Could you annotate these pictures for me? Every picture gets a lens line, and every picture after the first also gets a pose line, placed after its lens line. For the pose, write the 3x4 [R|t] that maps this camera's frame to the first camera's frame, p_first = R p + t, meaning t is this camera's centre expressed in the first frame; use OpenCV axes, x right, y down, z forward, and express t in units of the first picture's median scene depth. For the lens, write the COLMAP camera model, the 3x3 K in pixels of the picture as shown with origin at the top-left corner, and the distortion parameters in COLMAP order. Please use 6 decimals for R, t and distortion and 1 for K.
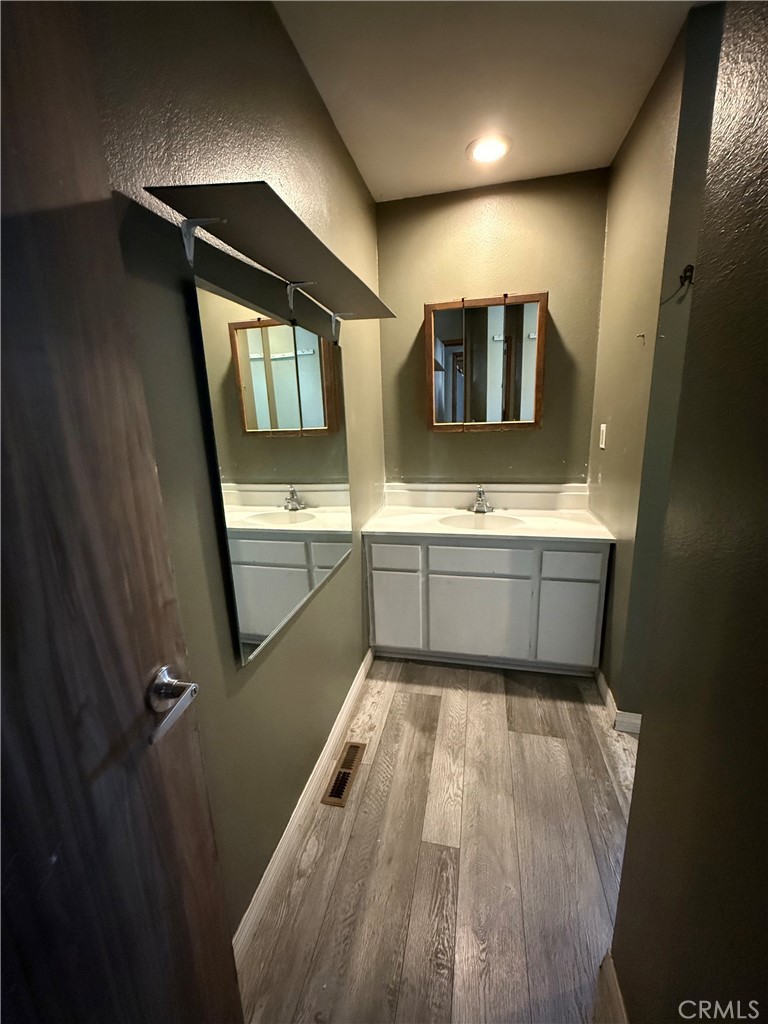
lens RADIAL K [[409.1, 0, 384.0], [0, 409.1, 512.0], [0, 0, 1]] dist [0.001811, 0.000281]
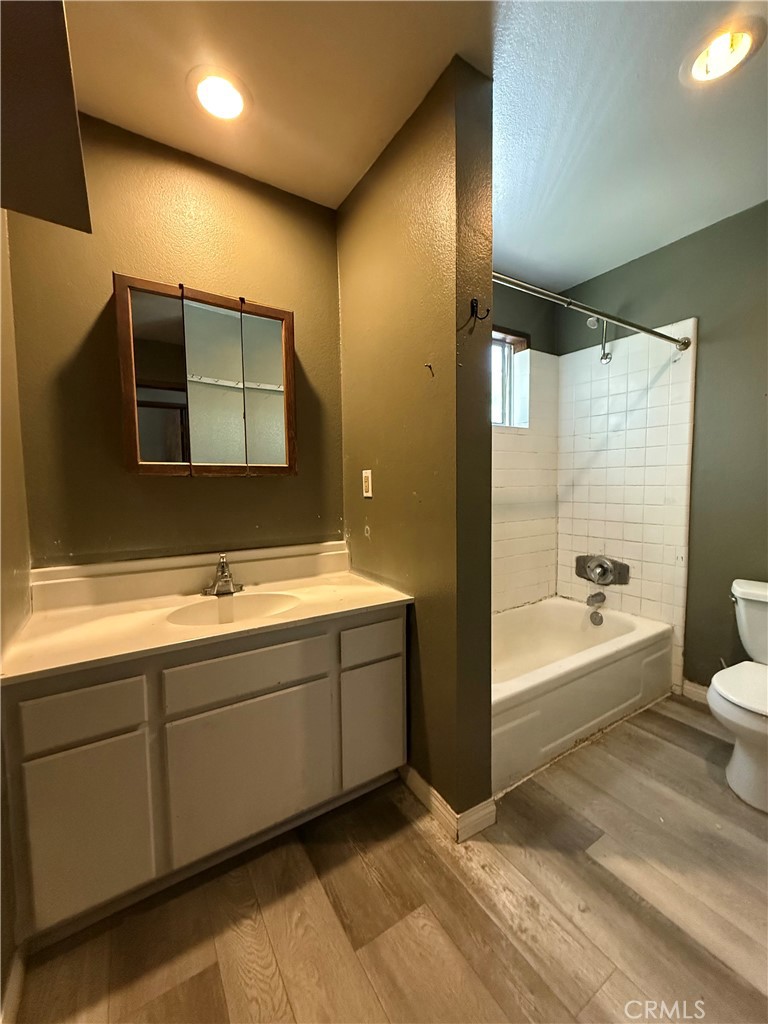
lens RADIAL K [[409.1, 0, 384.0], [0, 409.1, 512.0], [0, 0, 1]] dist [0.001811, 0.000281]
pose [[0.698997, -0.020652, 0.714826, -0.069452], [0.149497, 0.981717, -0.117824, -0.015612], [-0.699324, 0.189223, 0.689305, 0.374235]]
